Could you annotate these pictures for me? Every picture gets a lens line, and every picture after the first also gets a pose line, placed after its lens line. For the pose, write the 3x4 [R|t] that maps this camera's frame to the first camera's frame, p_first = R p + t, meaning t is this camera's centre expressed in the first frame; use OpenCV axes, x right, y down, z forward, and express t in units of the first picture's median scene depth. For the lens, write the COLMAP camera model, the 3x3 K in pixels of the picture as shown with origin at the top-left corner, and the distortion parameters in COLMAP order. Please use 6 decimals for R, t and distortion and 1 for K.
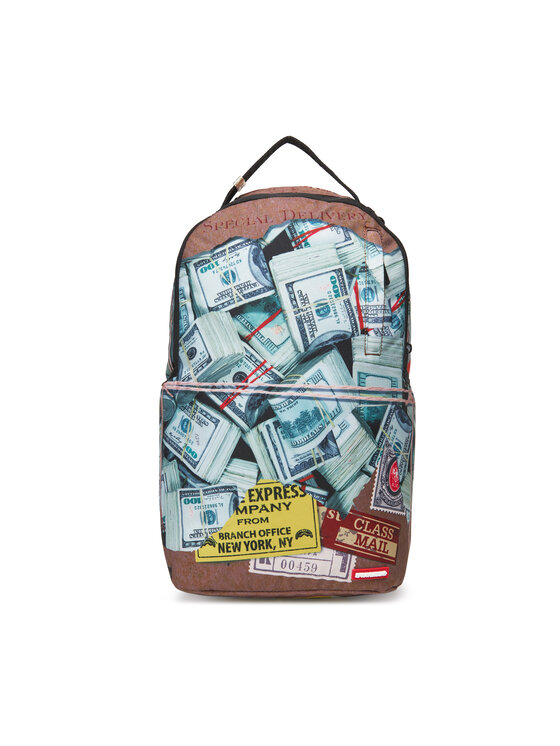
lens RADIAL K [[734.6, 0, 280.0], [0, 734.6, 373.0], [0, 0, 1]] dist [-0.006934, -0.000676]
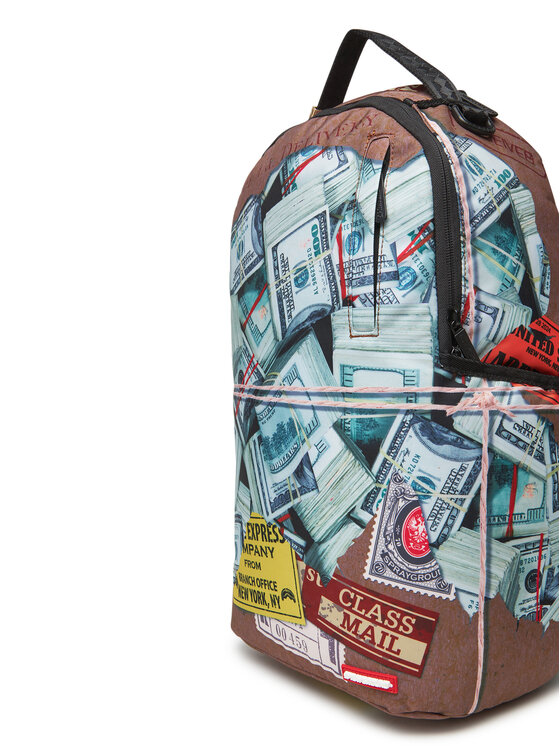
lens RADIAL K [[734.6, 0, 280.0], [0, 734.6, 373.0], [0, 0, 1]] dist [-0.006934, -0.000676]
pose [[0.606142, -0.030294, -0.794780, 0.589074], [0.054459, 0.998510, 0.003474, 0.000599], [0.793490, -0.045389, 0.606888, 0.558506]]
